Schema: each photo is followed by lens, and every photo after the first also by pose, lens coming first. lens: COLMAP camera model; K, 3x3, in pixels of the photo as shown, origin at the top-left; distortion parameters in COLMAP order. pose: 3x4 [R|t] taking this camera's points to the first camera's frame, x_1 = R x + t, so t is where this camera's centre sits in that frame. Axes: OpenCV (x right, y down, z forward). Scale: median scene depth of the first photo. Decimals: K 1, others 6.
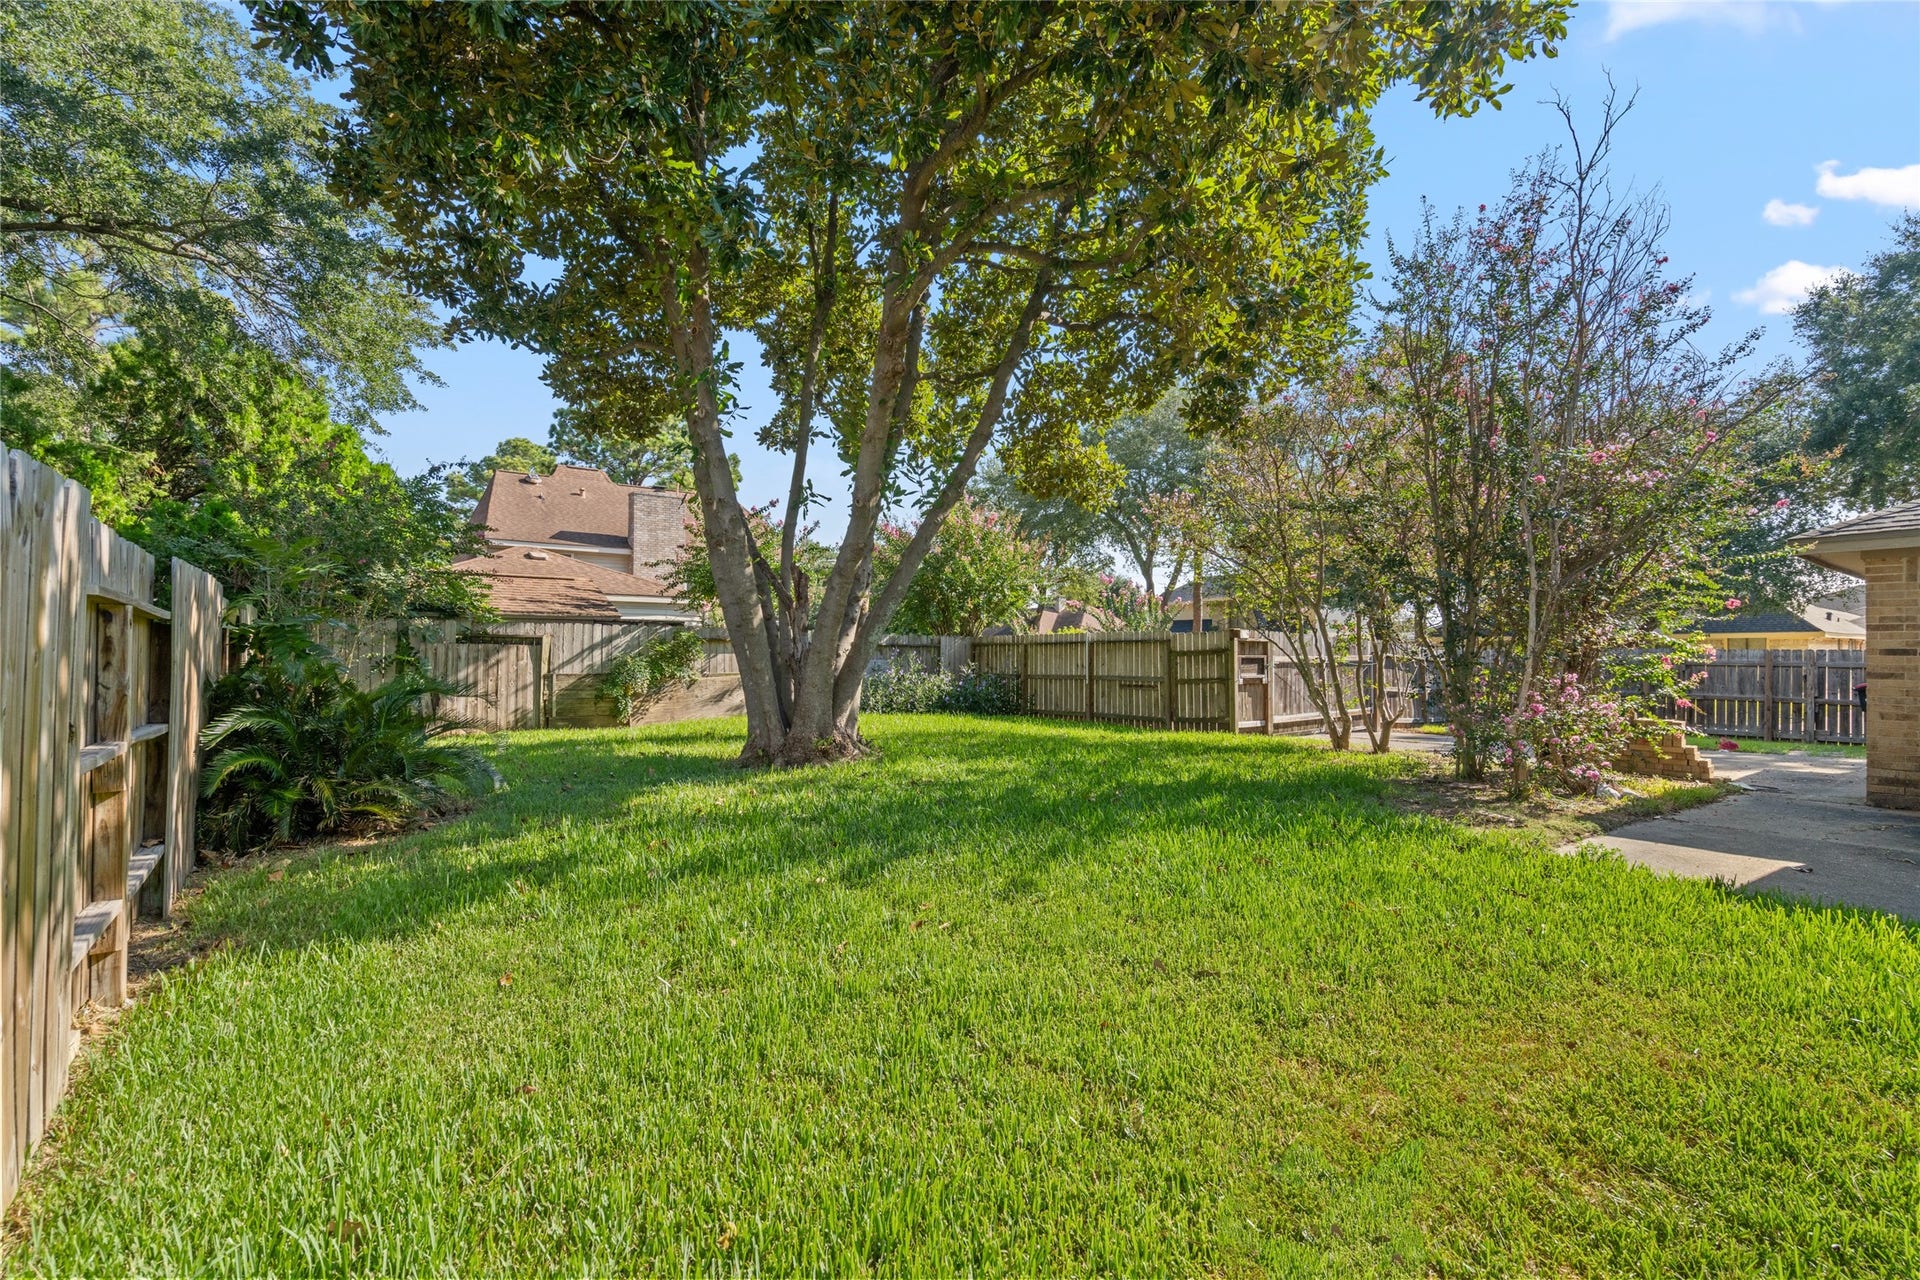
lens RADIAL K [[871.0, 0, 945.0], [0, 871.0, 627.8], [0, 0, 1]] dist [0.003005, -0.000426]
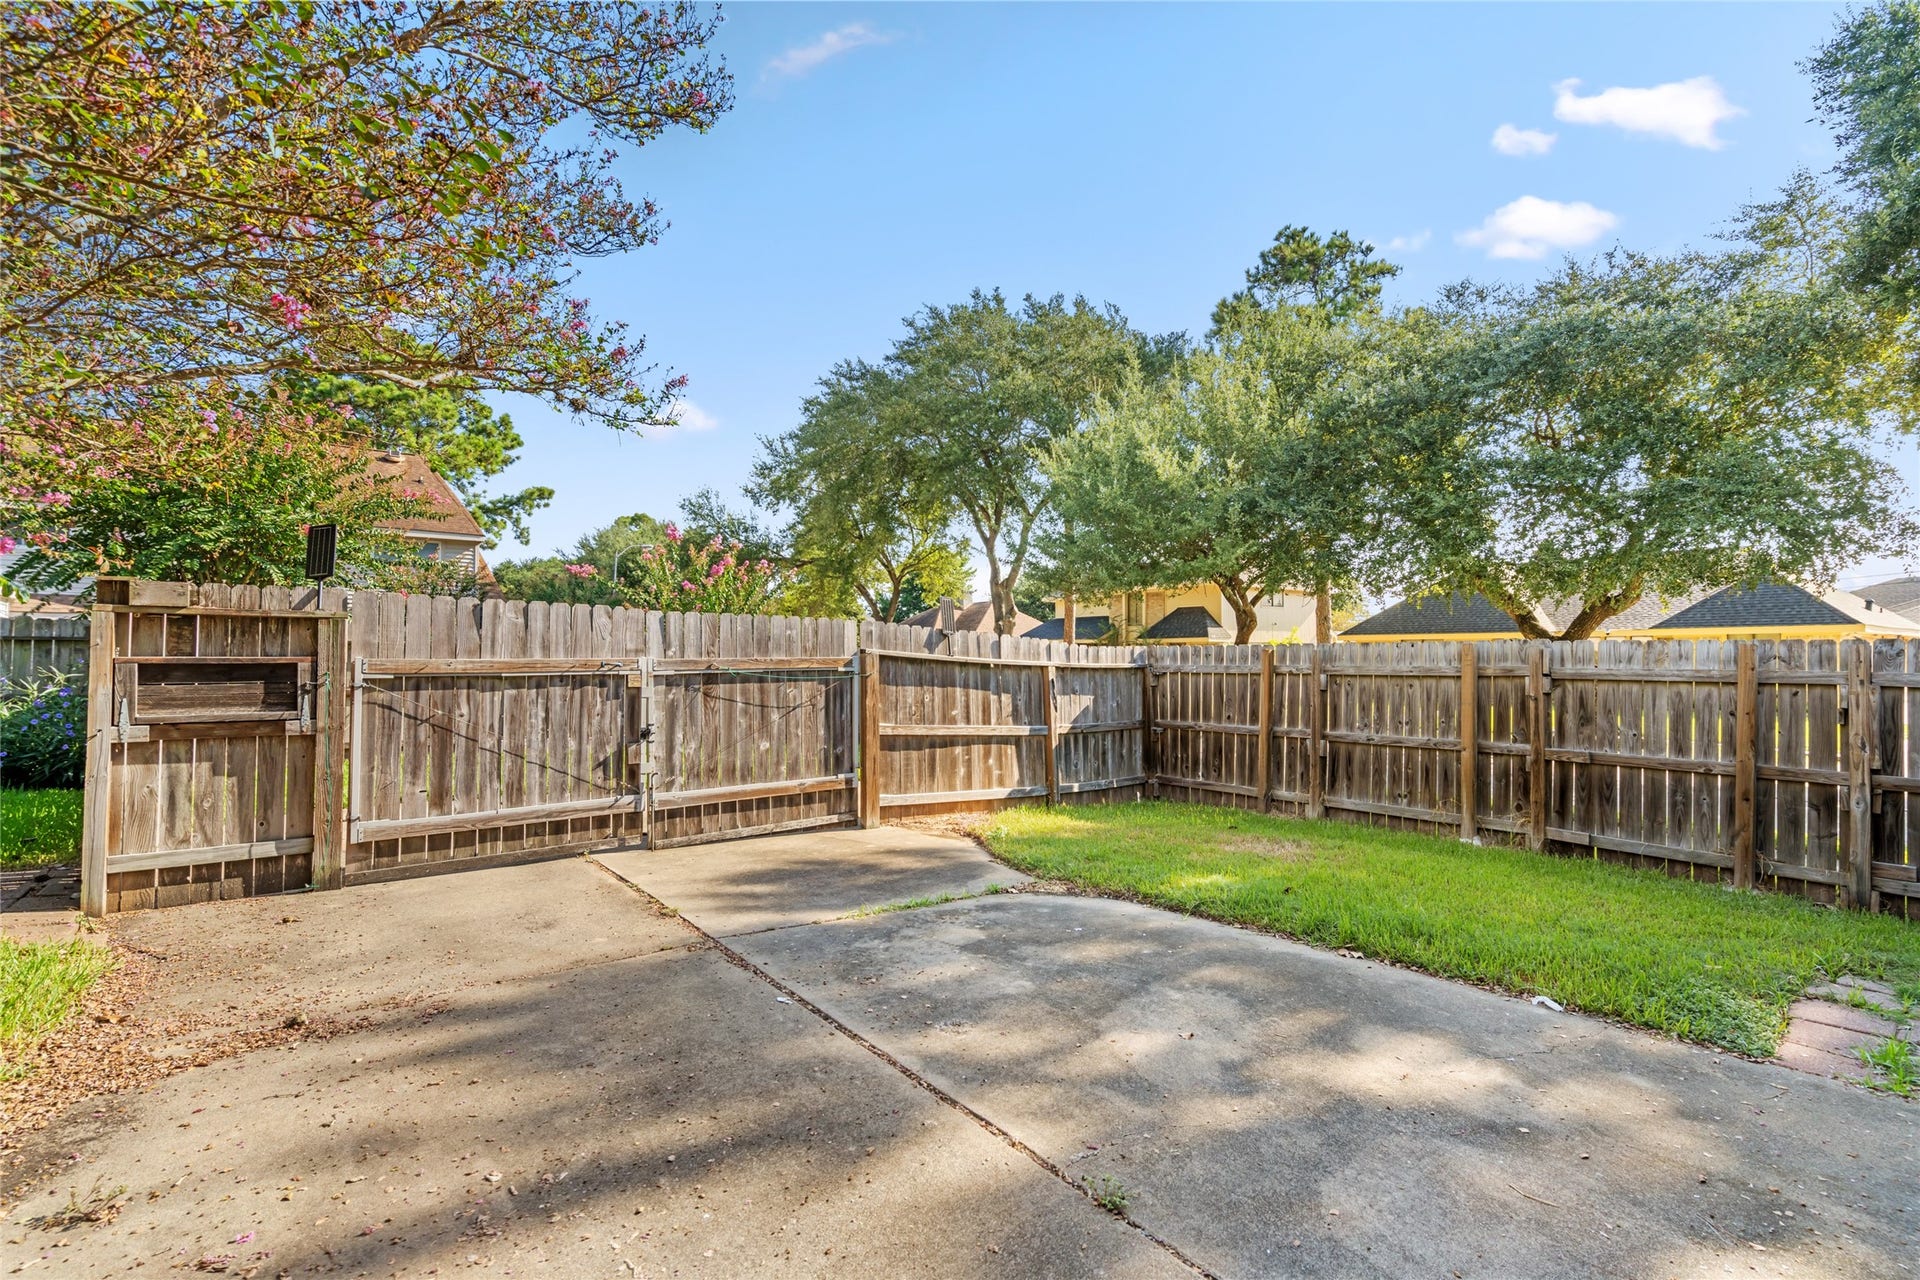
lens RADIAL K [[871.0, 0, 945.0], [0, 871.0, 627.8], [0, 0, 1]] dist [0.003005, -0.000426]
pose [[0.999879, -0.001023, -0.015517, 0.580625], [0.000923, 0.999979, -0.006480, 0.020820], [0.015523, 0.006465, 0.999859, 0.594108]]
